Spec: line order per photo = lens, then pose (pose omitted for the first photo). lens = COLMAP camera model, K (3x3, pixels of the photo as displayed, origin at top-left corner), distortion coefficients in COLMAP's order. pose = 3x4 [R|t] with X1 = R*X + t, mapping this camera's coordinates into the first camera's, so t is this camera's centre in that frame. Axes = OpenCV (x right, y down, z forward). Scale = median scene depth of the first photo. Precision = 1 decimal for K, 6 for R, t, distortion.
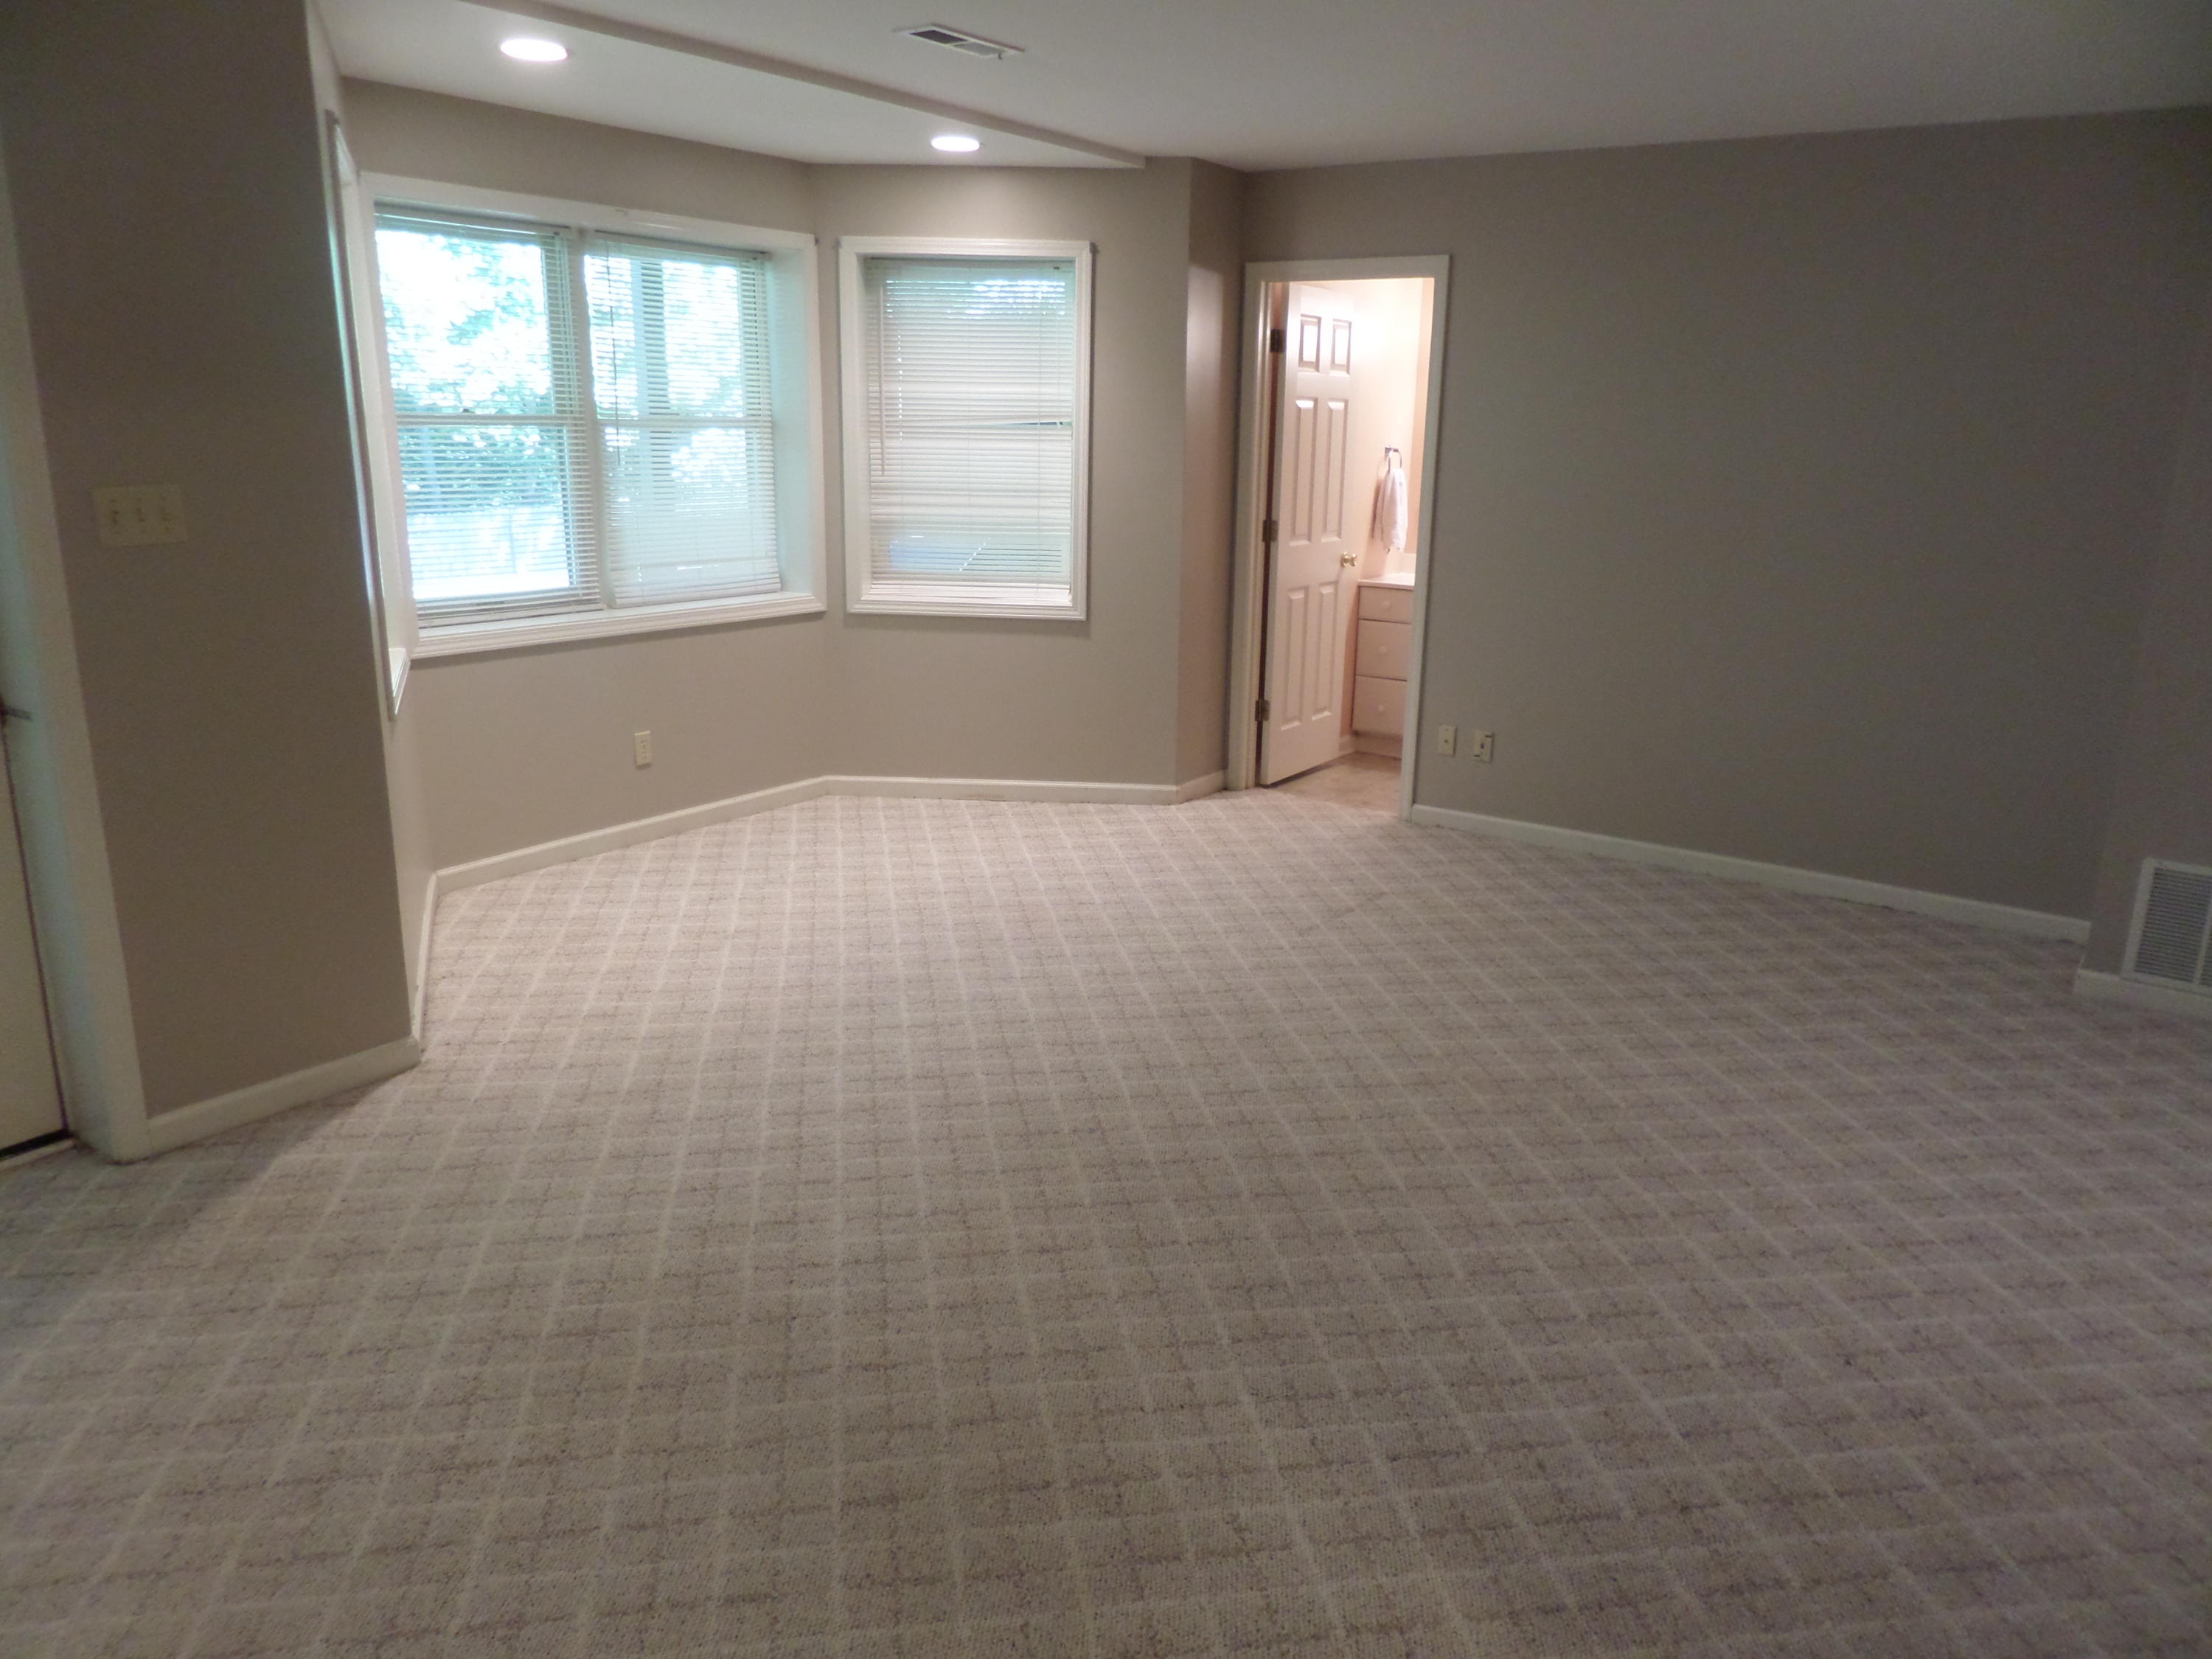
lens RADIAL K [[1594.2, 0, 1101.4], [0, 1594.2, 826.9], [0, 0, 1]] dist [-0.005626, 0.015051]
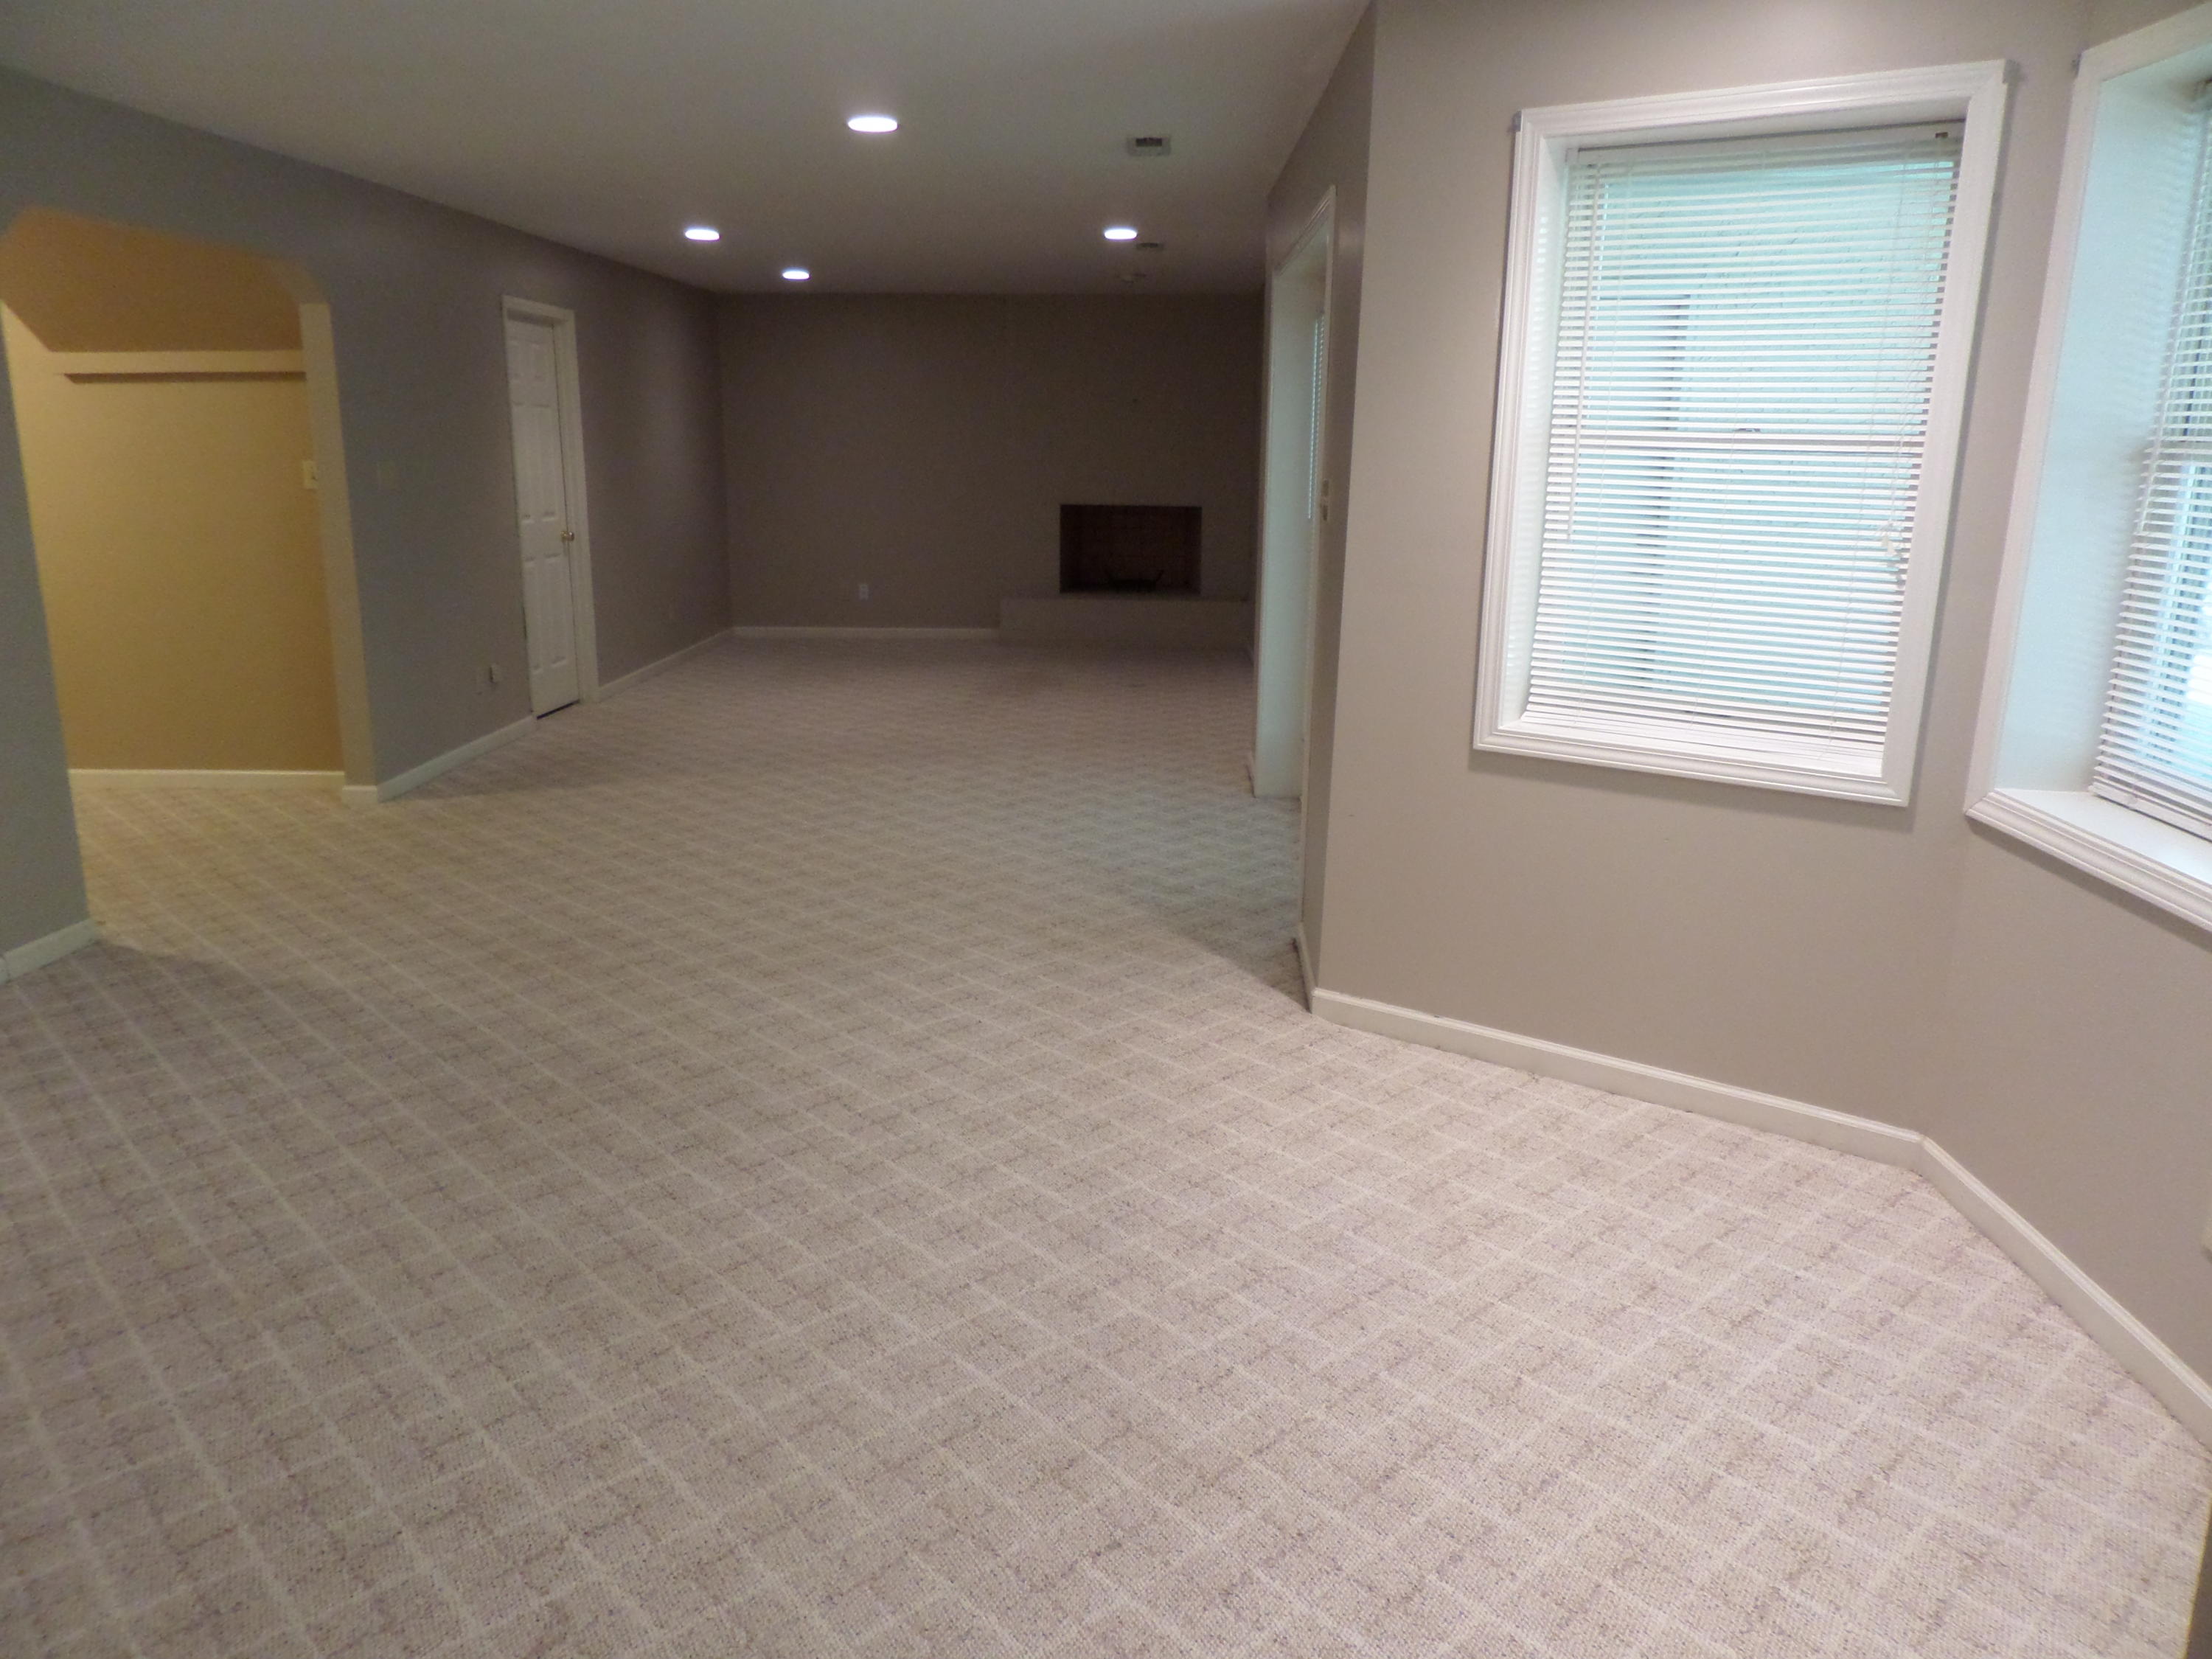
lens RADIAL K [[1594.2, 0, 1104.8], [0, 1594.2, 831.2], [0, 0, 1]] dist [-0.005626, 0.015051]
pose [[-0.834435, 0.107325, -0.540556, 0.267885], [-0.165212, 0.887027, 0.431147, -0.408808], [0.525760, 0.449070, -0.722435, 1.638226]]
